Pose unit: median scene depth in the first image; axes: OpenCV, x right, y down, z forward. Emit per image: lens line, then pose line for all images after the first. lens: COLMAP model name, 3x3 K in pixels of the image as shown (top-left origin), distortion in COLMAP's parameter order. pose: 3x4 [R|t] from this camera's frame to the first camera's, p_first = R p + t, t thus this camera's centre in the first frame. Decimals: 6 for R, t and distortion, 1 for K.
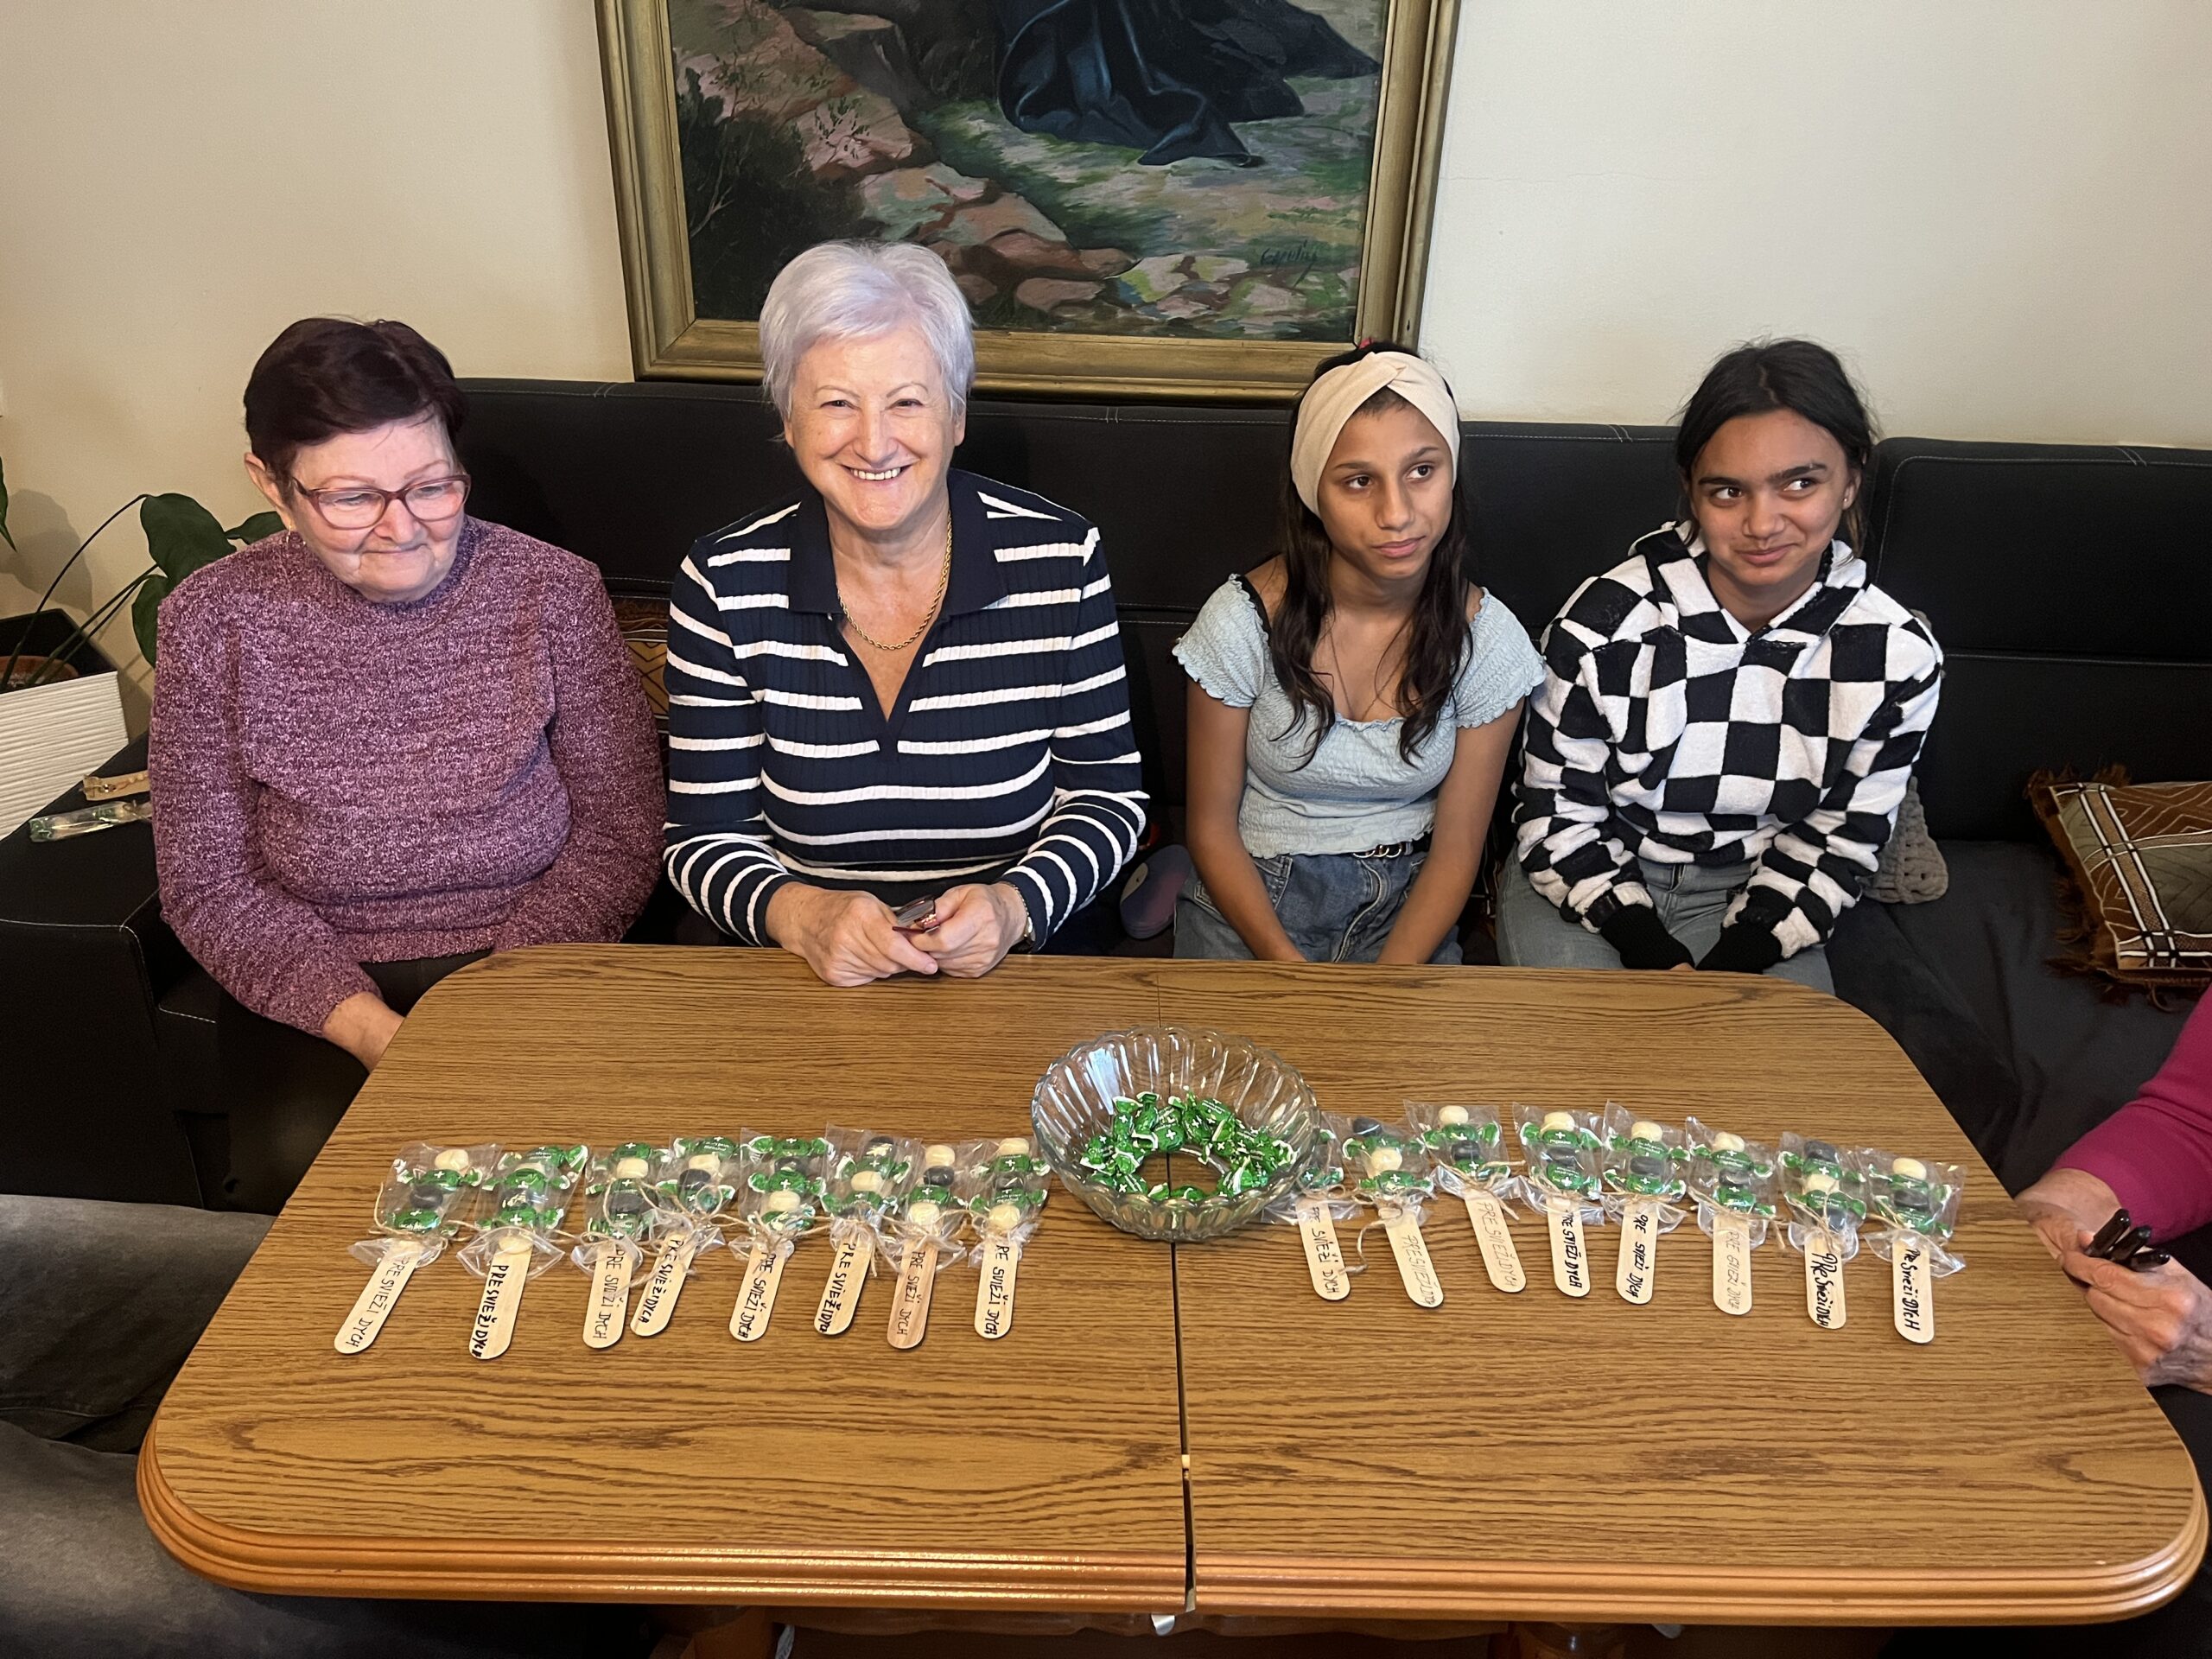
lens RADIAL K [[1669.6, 0, 1106.0], [0, 1669.6, 829.5], [0, 0, 1]] dist [0.021323, 0.007295]
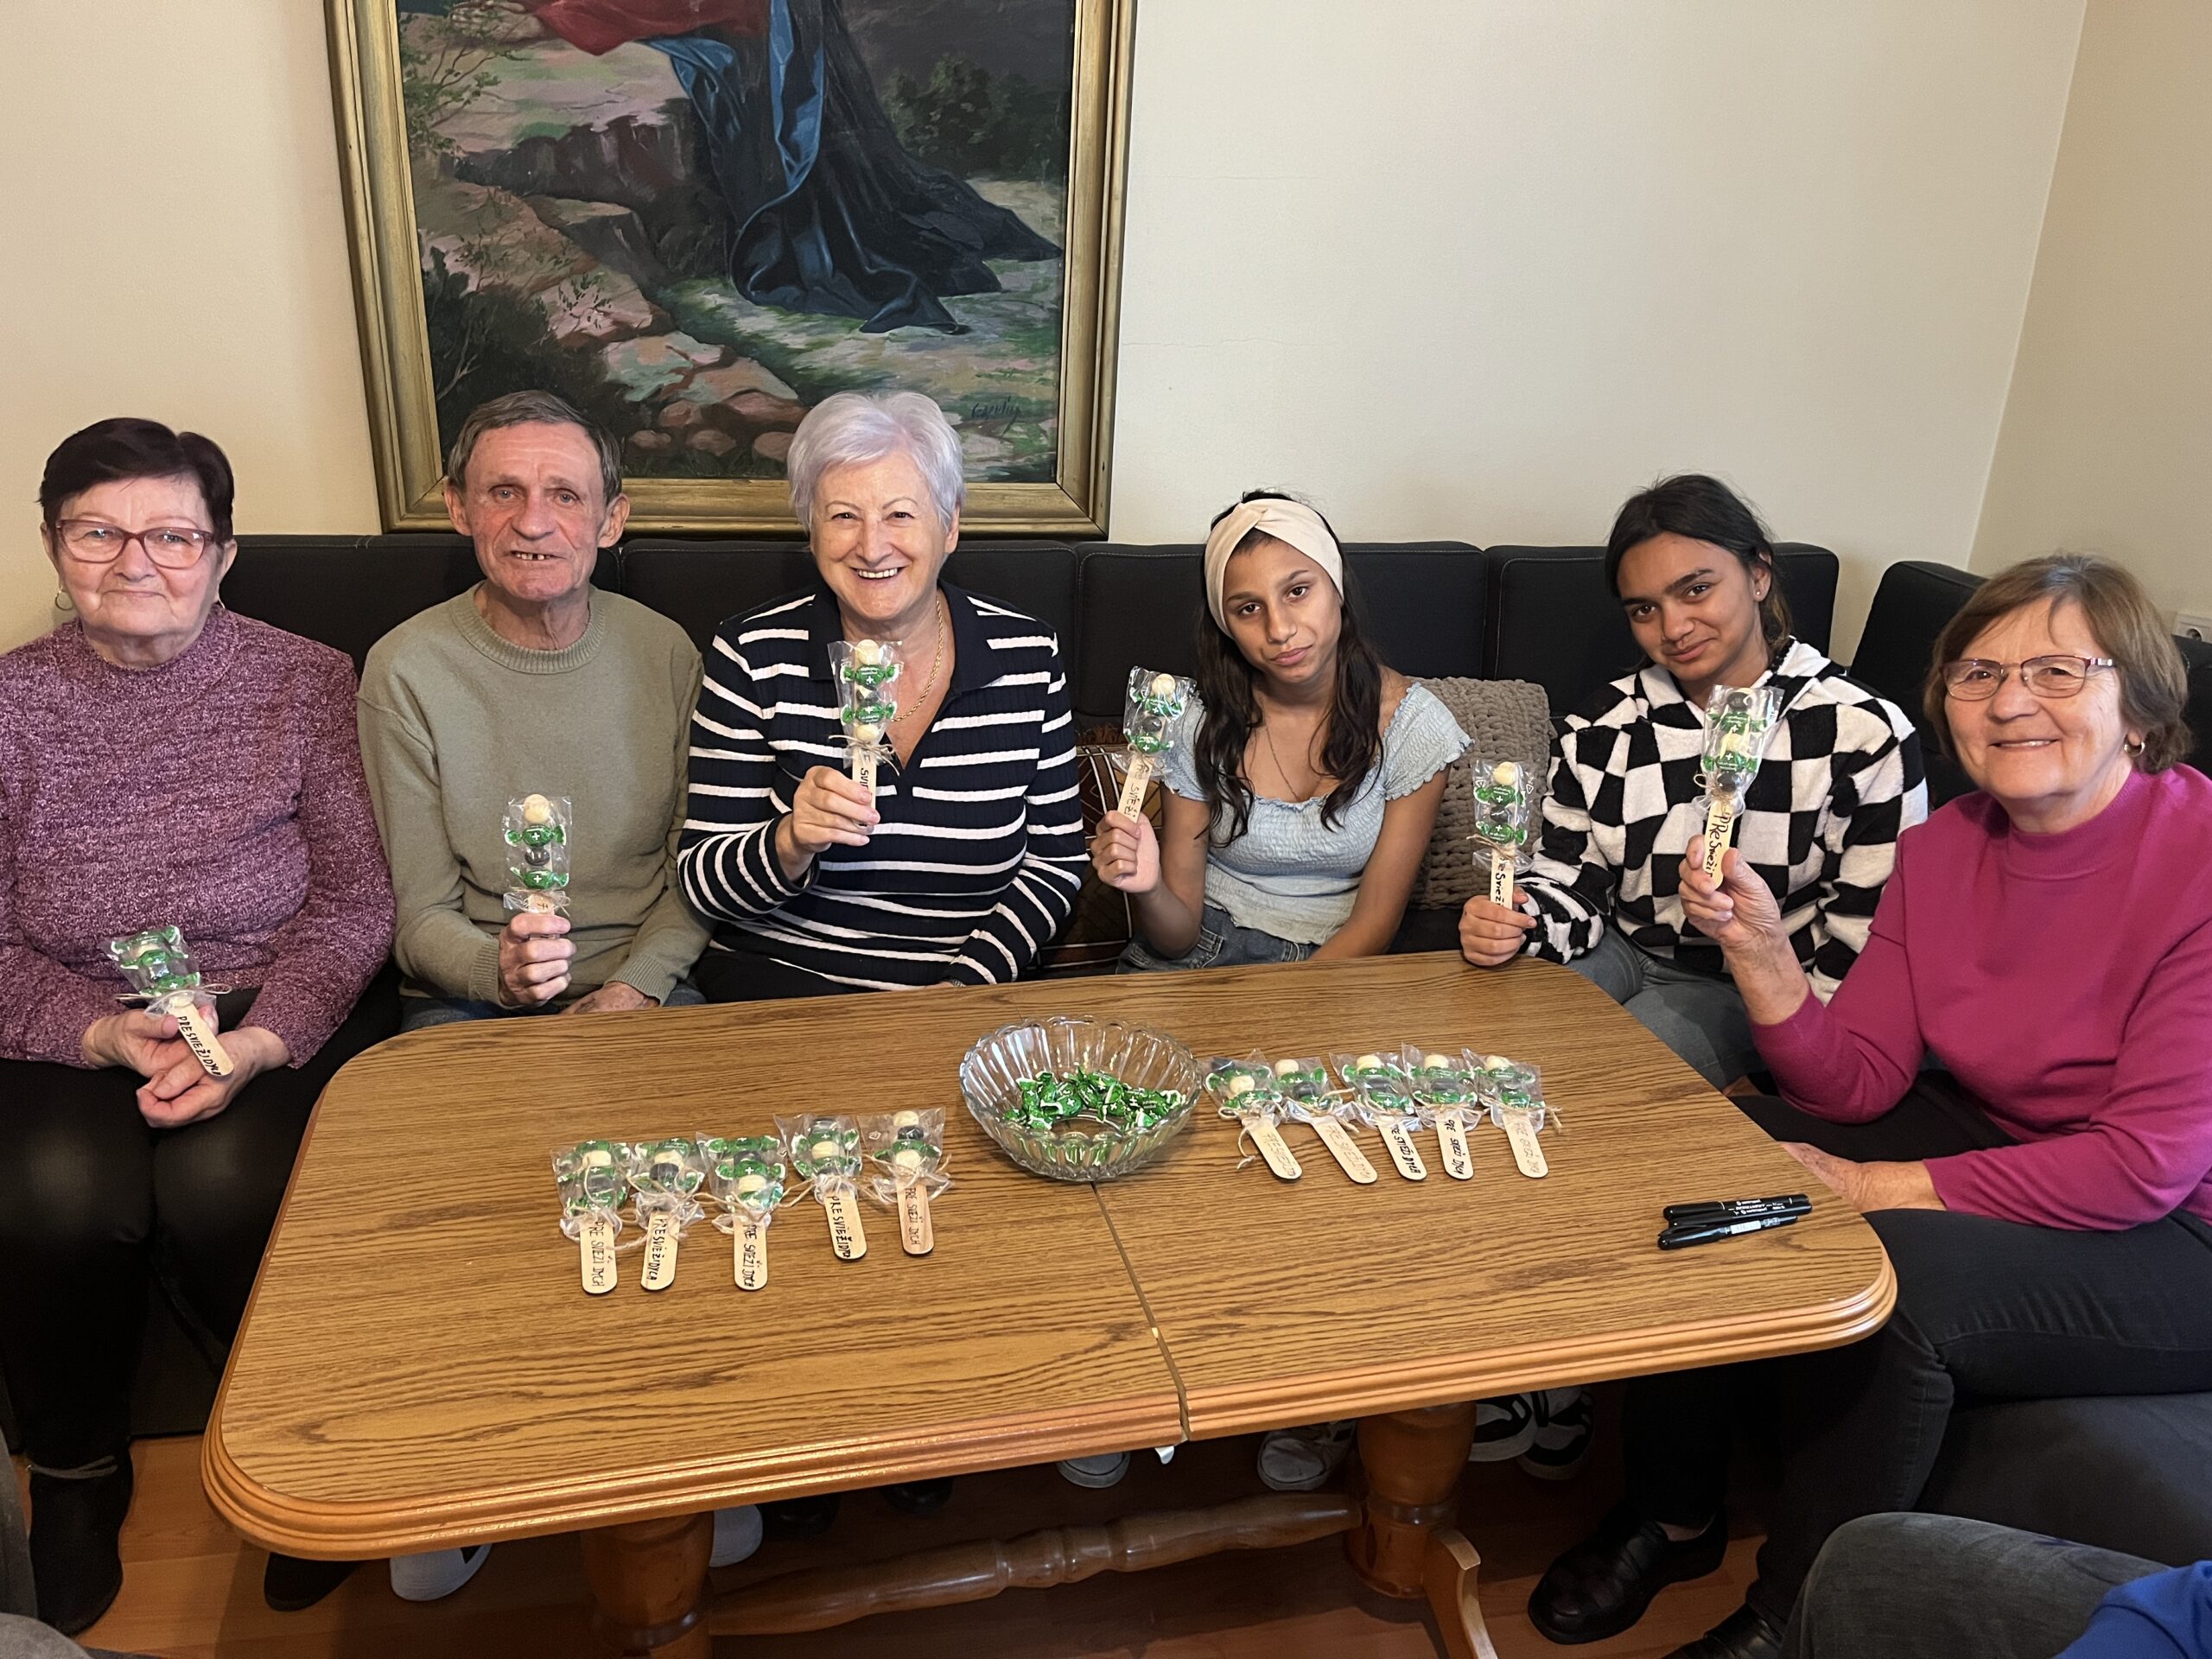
lens RADIAL K [[1670.7, 0, 1106.3], [0, 1670.7, 821.0], [0, 0, 1]] dist [0.029754, -0.007450]
pose [[0.968107, -0.074376, 0.239244, -0.116234], [0.100747, 0.989880, -0.099941, 0.061042], [-0.229389, 0.120857, 0.965802, -0.094682]]
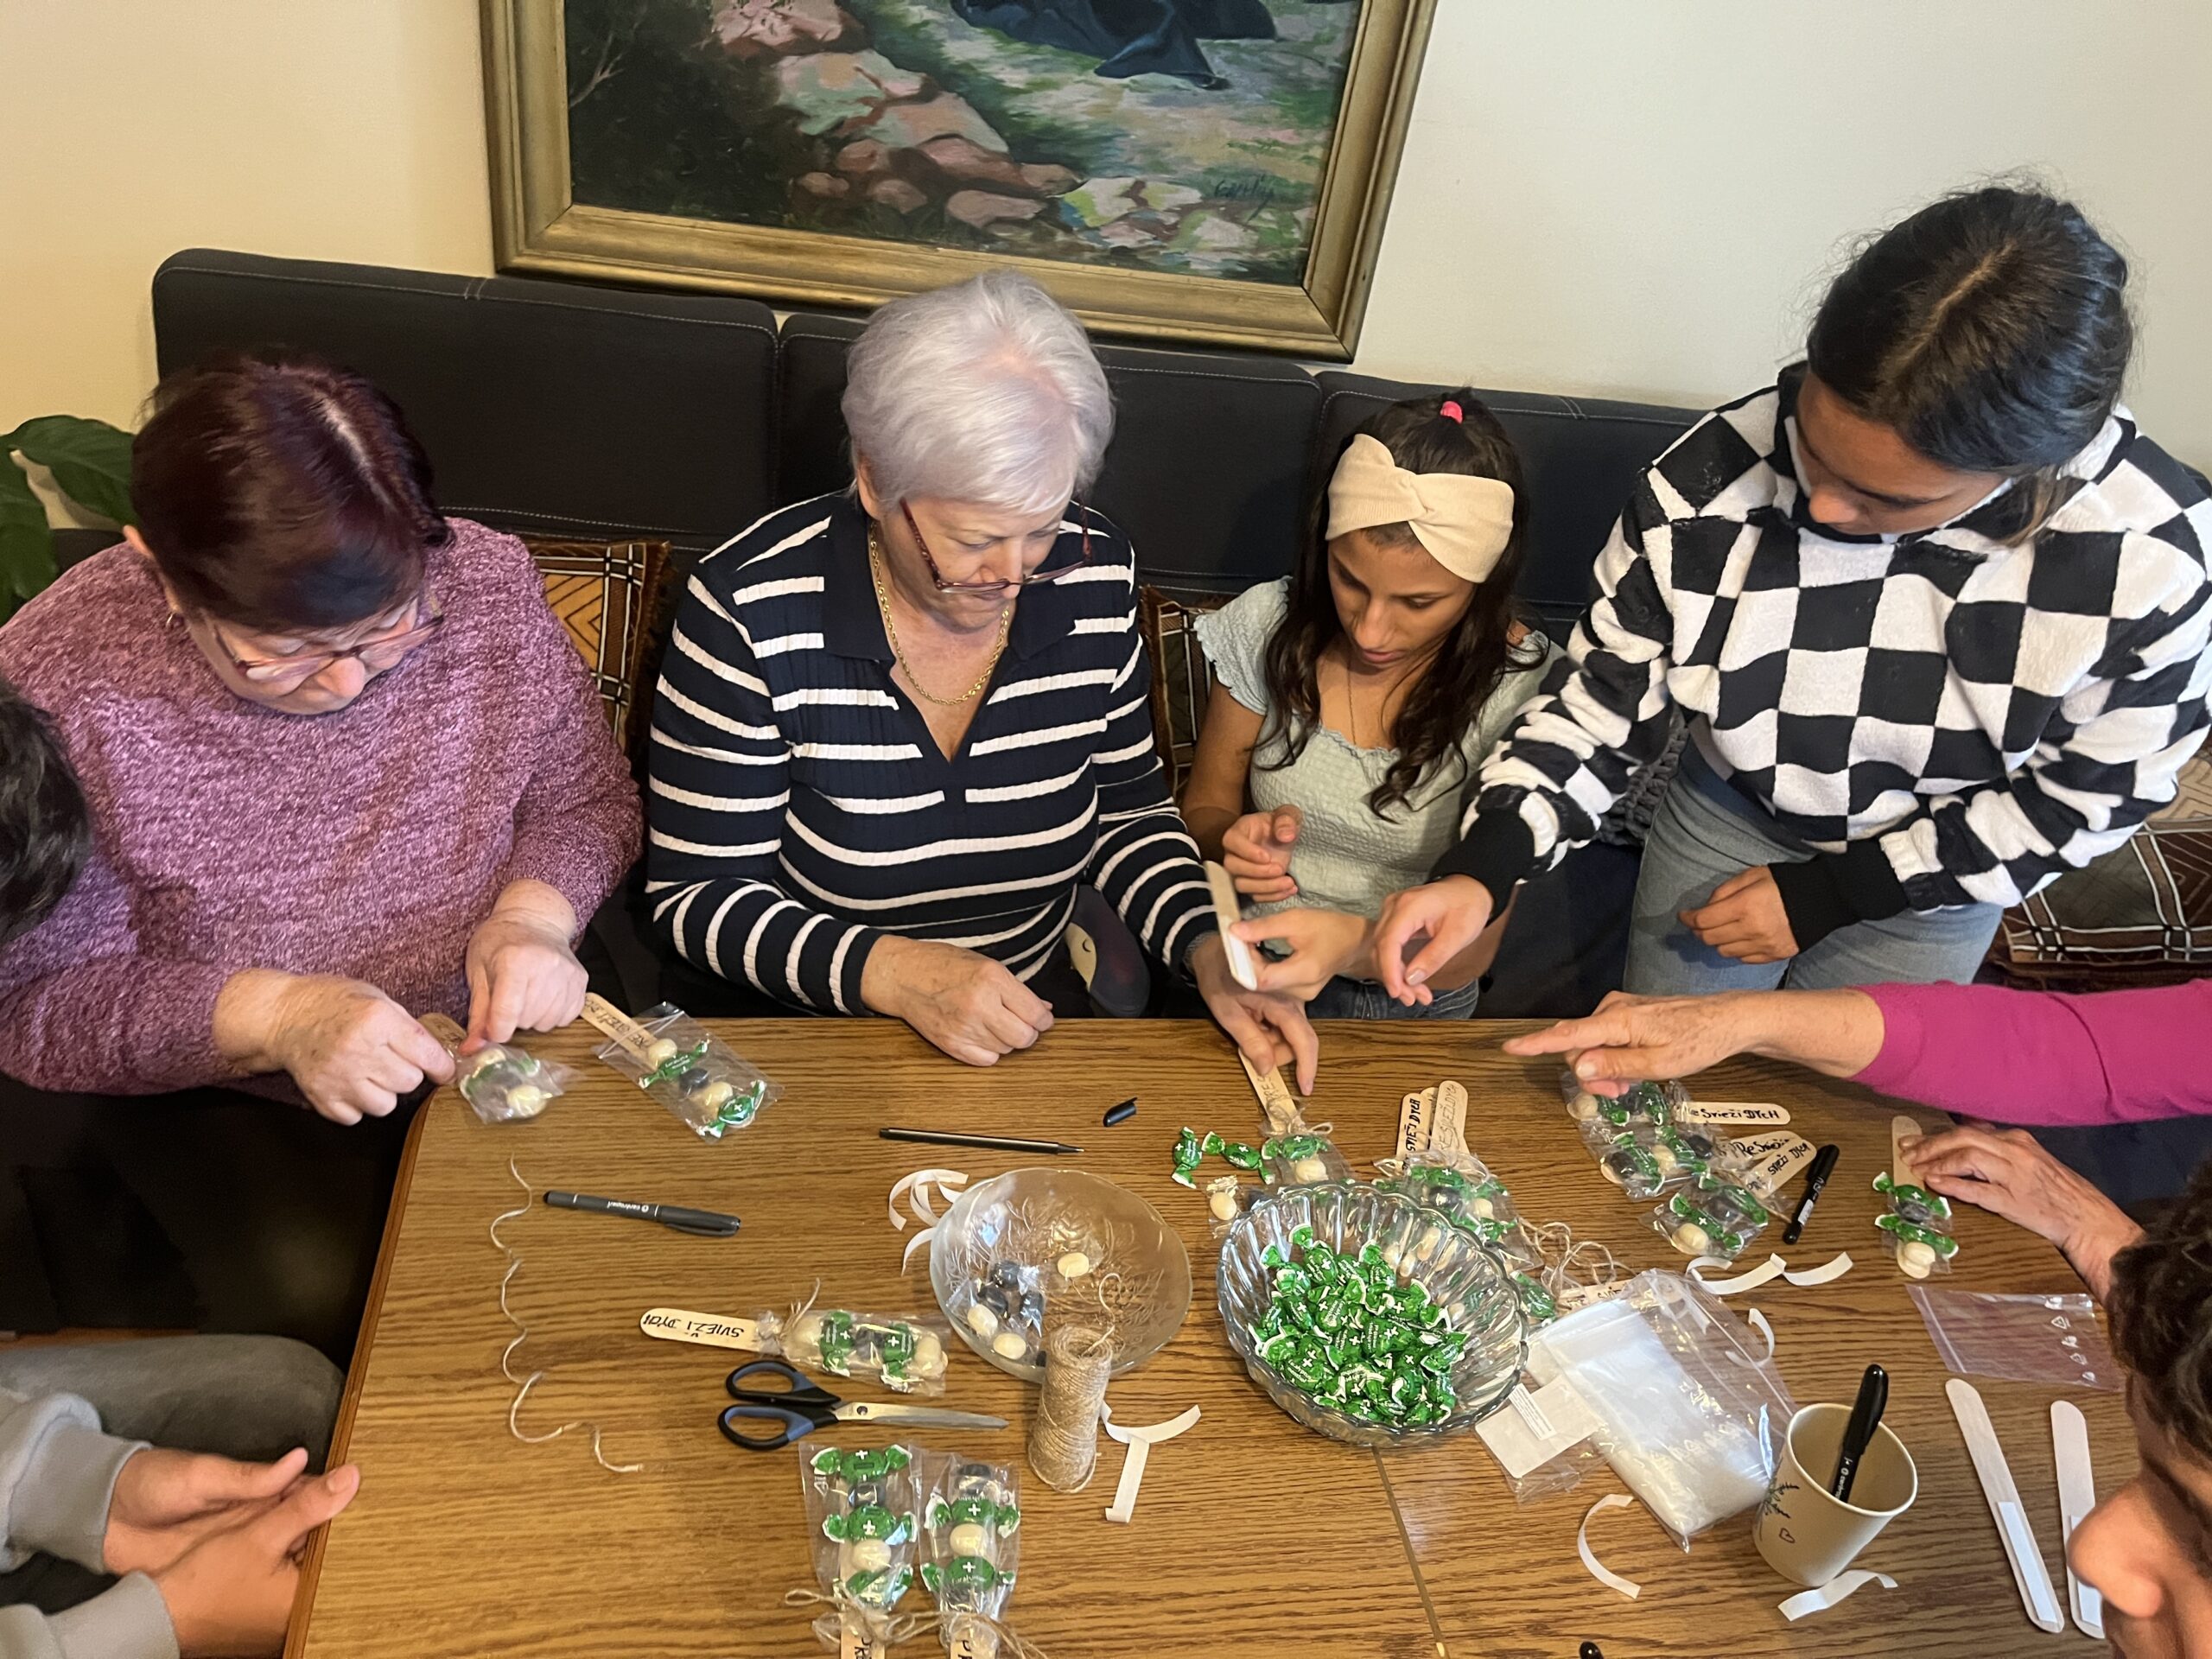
lens RADIAL K [[1683.7, 0, 1114.2], [0, 1683.7, 815.4], [0, 0, 1]] dist [0.029138, 0.004507]
pose [[0.978315, 0.003457, 0.207095, -0.159816], [-0.024869, 0.994588, 0.100877, -0.091609], [-0.205625, -0.103840, 0.973106, 0.064735]]
